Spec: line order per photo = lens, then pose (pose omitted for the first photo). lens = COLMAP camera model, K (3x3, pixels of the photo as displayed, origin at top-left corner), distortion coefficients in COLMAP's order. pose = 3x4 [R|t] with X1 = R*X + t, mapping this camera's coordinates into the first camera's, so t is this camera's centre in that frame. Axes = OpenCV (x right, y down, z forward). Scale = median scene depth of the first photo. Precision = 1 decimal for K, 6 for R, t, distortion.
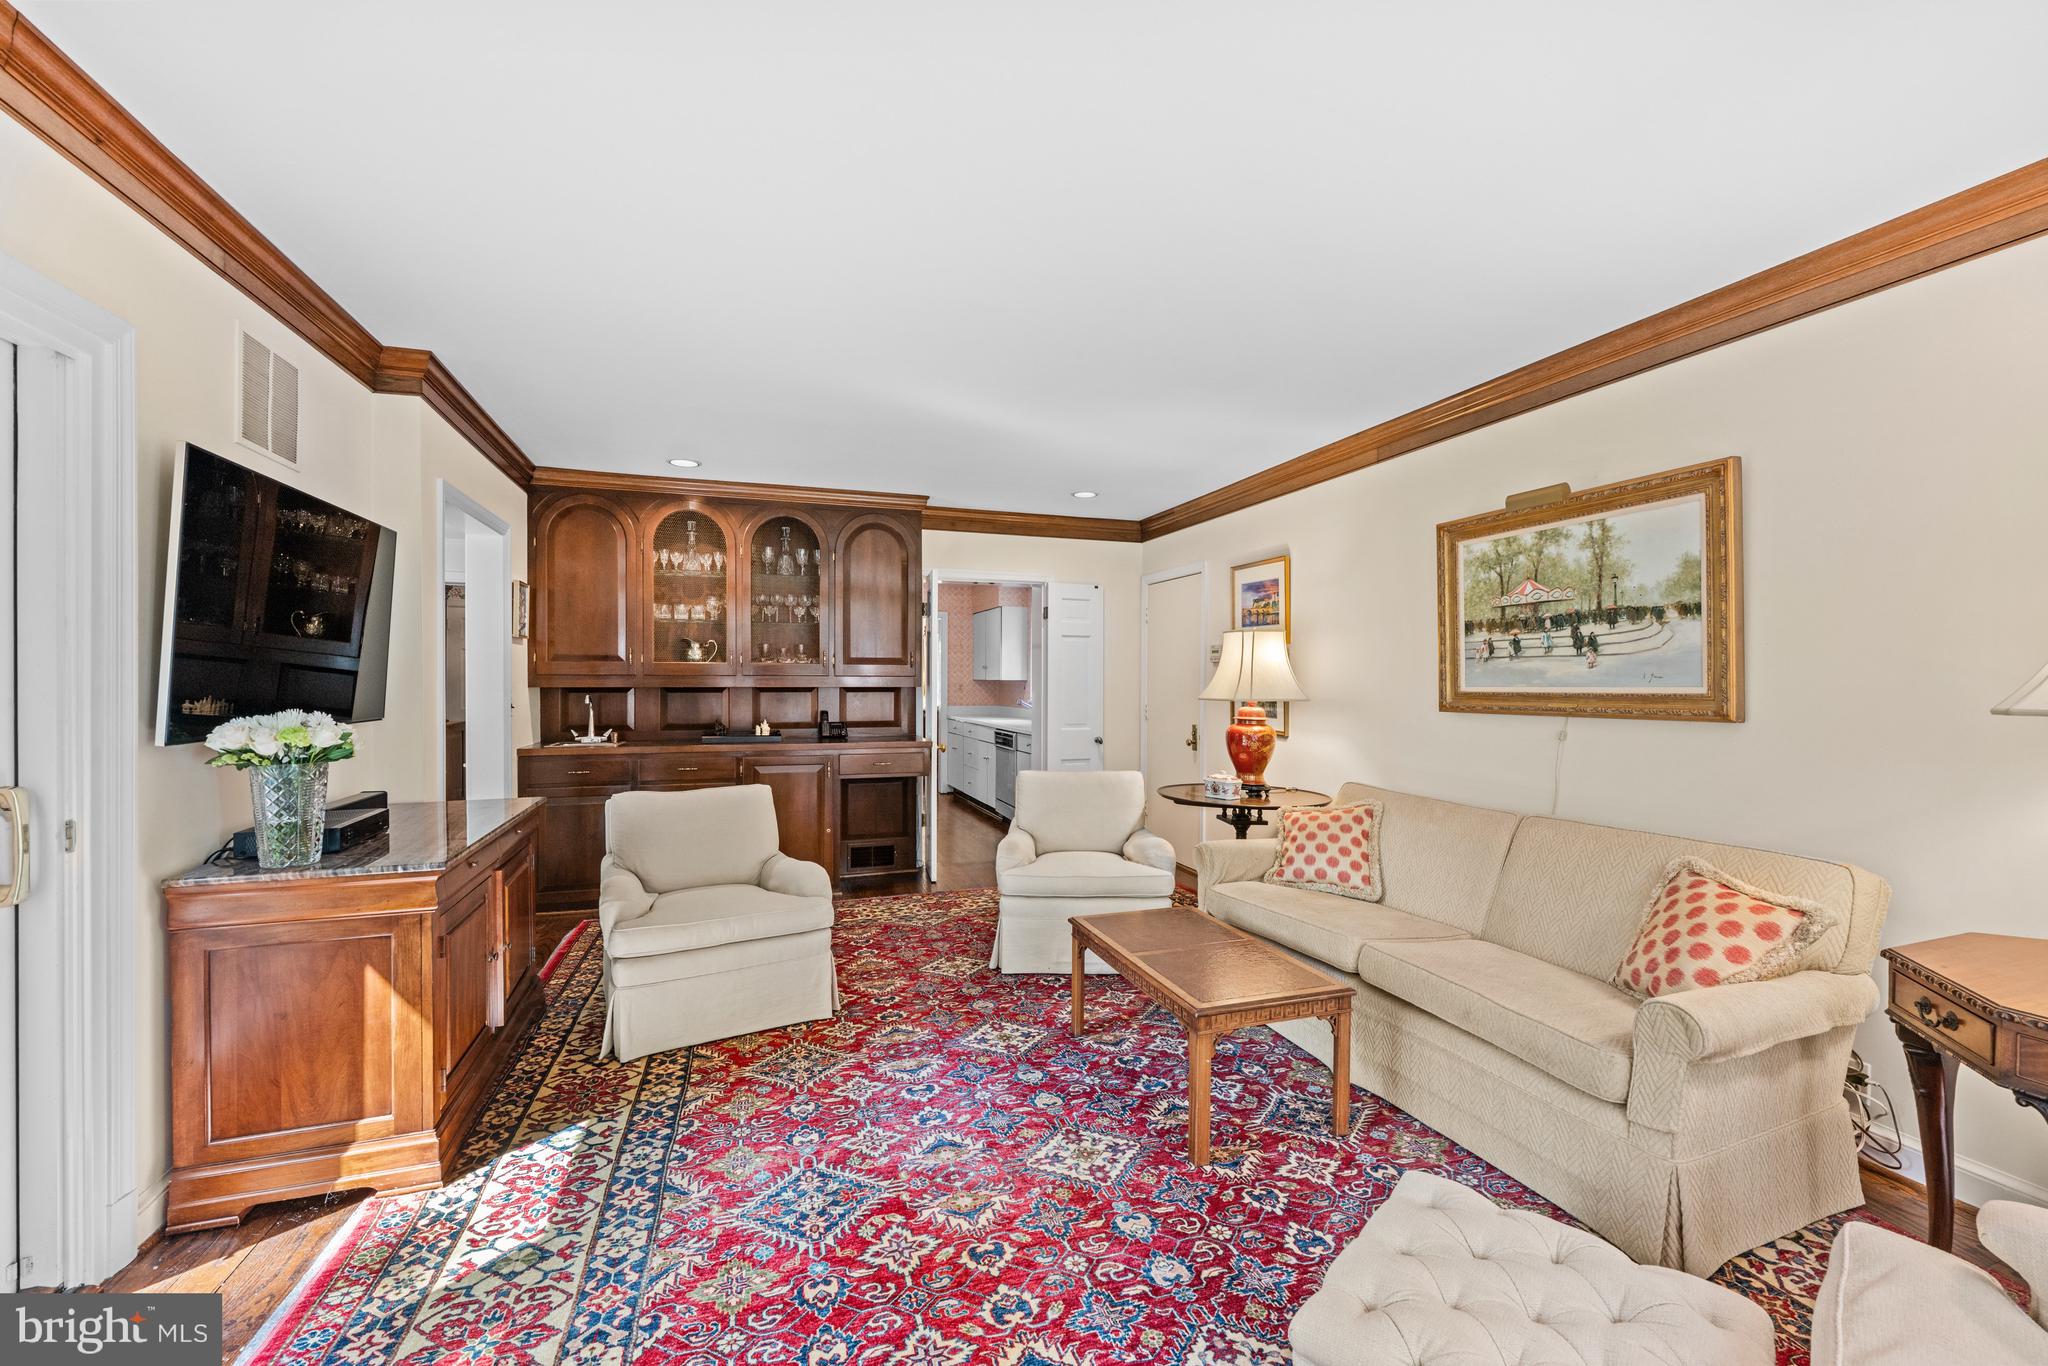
lens RADIAL K [[812.7, 0, 1015.3], [0, 812.7, 681.5], [0, 0, 1]] dist [0.001158, -0.000092]
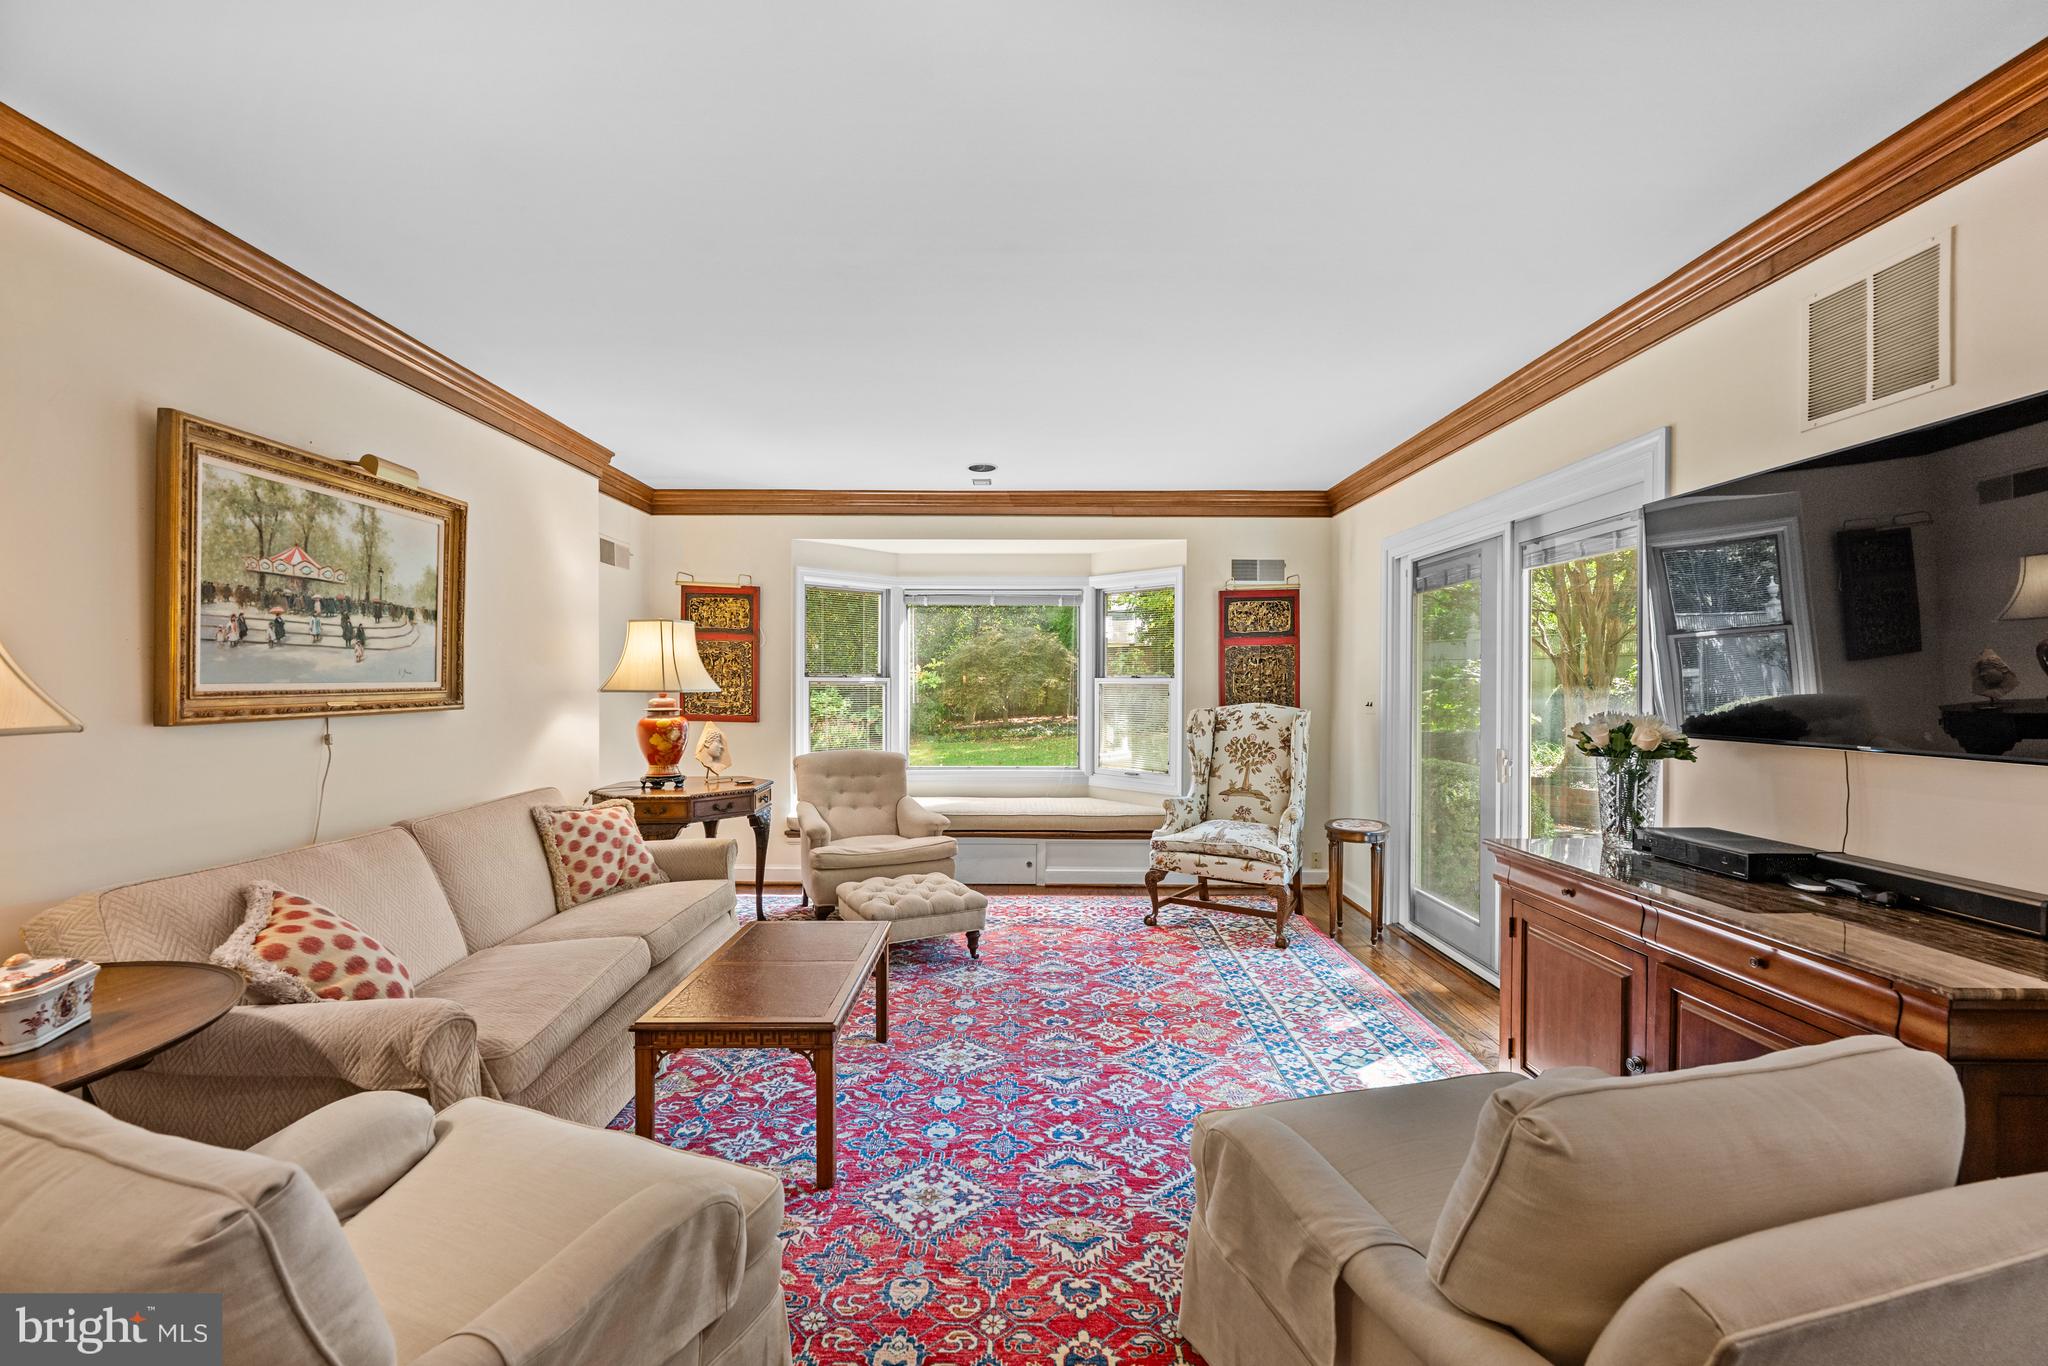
lens RADIAL K [[812.7, 0, 1020.9], [0, 812.7, 695.0], [0, 0, 1]] dist [0.001158, -0.000092]
pose [[-0.949959, -0.013273, 0.312094, -0.300219], [-0.008527, 0.999826, 0.016567, -0.000966], [-0.312260, 0.013077, -0.949907, 1.638873]]
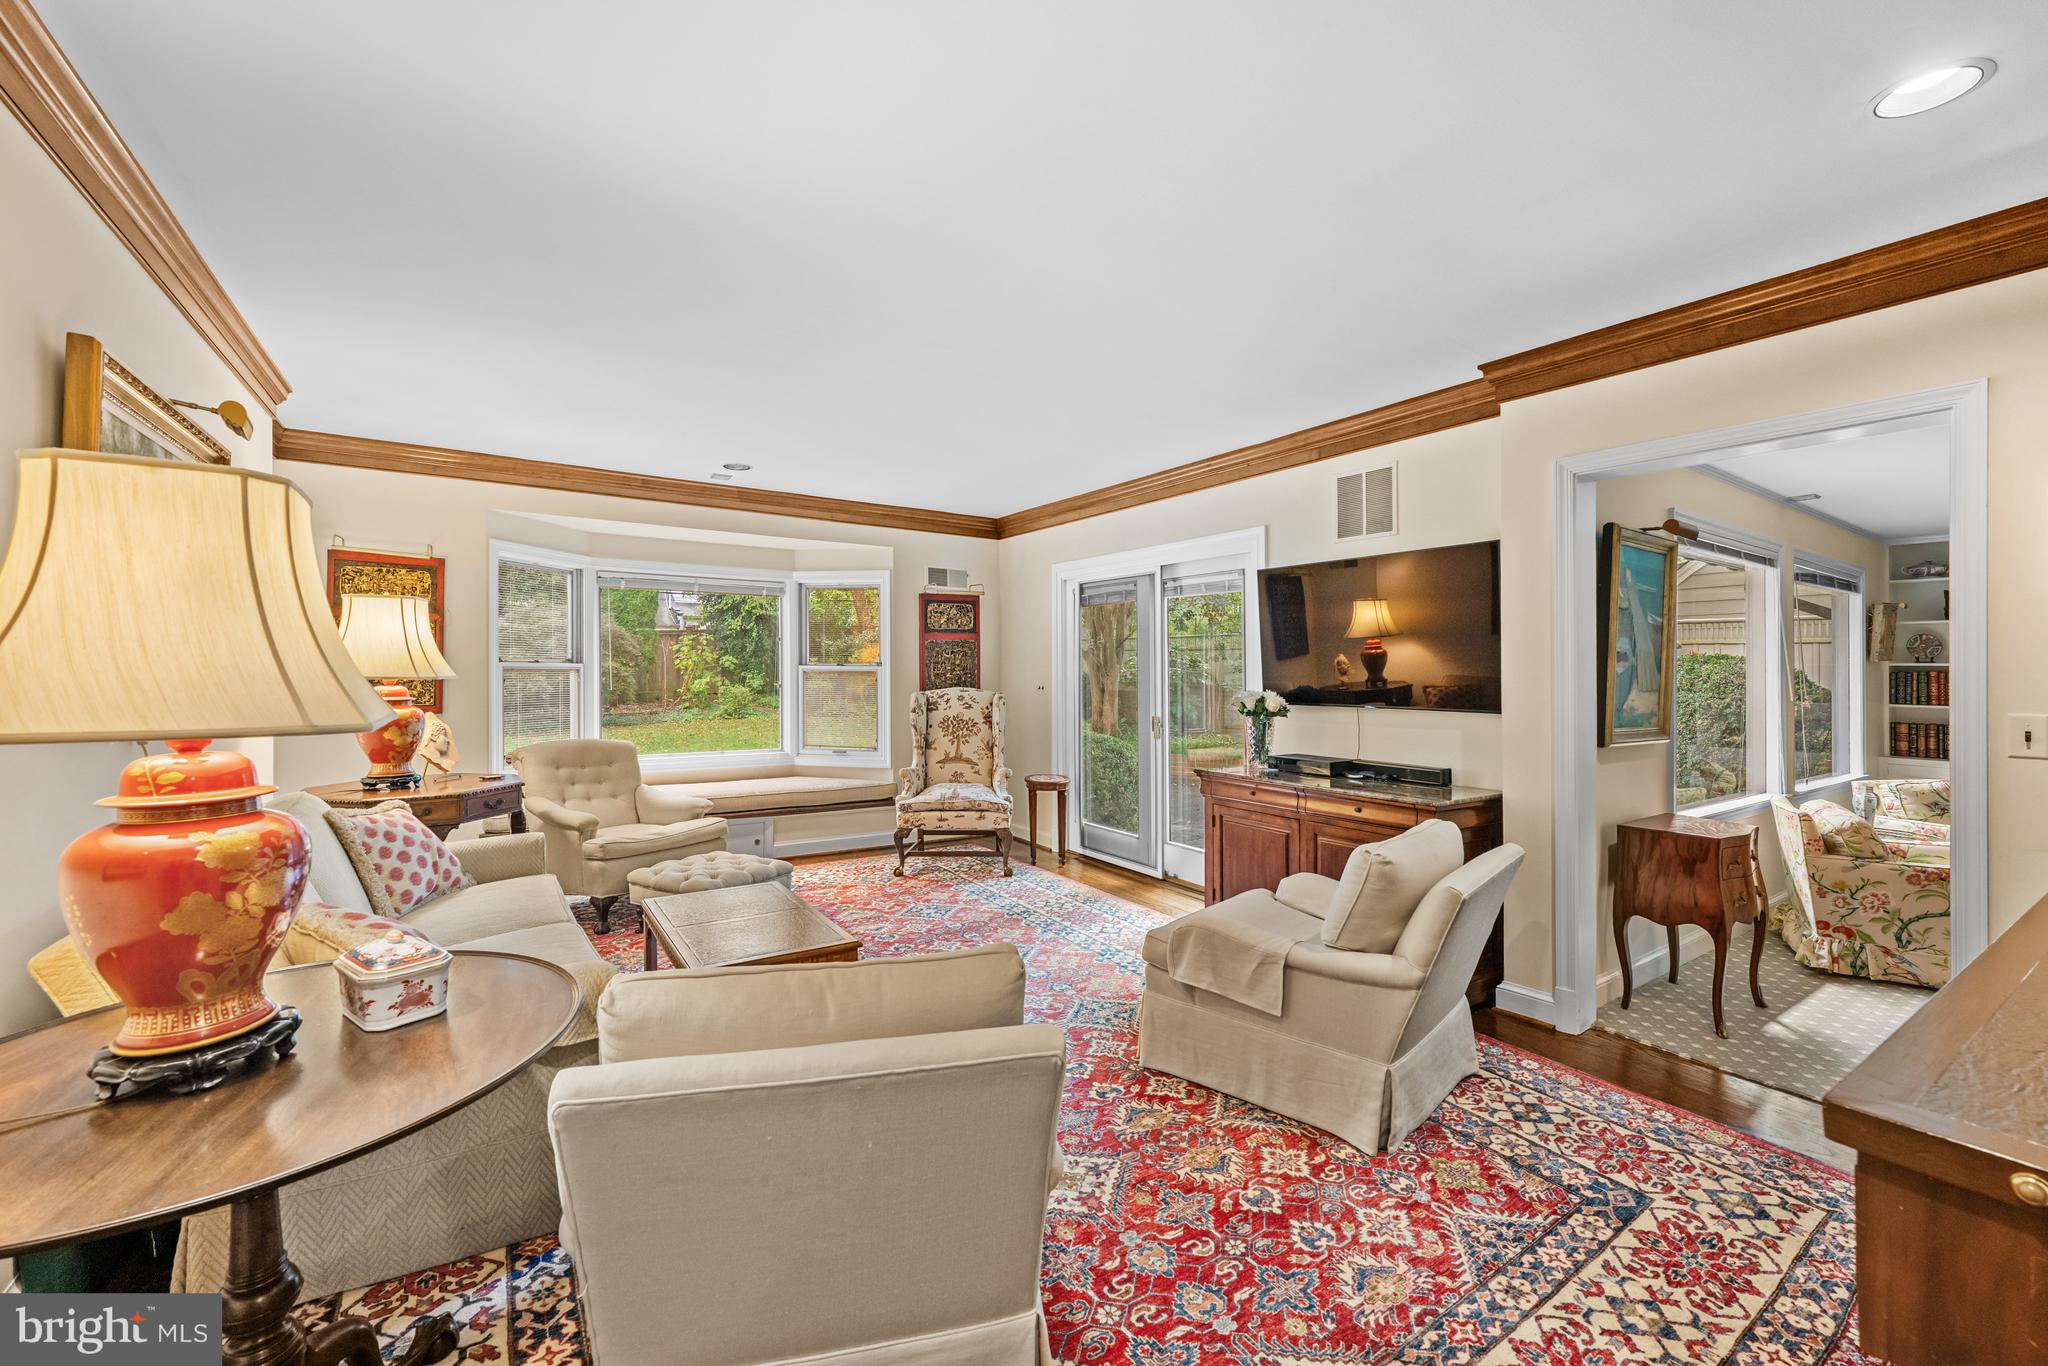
lens RADIAL K [[812.7, 0, 1034.5], [0, 812.7, 665.9], [0, 0, 1]] dist [0.001158, -0.000092]
pose [[-0.965027, -0.015668, -0.261680, 0.120343], [-0.013859, 0.999866, -0.008756, 0.000138], [0.261782, -0.004823, -0.965115, 1.933757]]
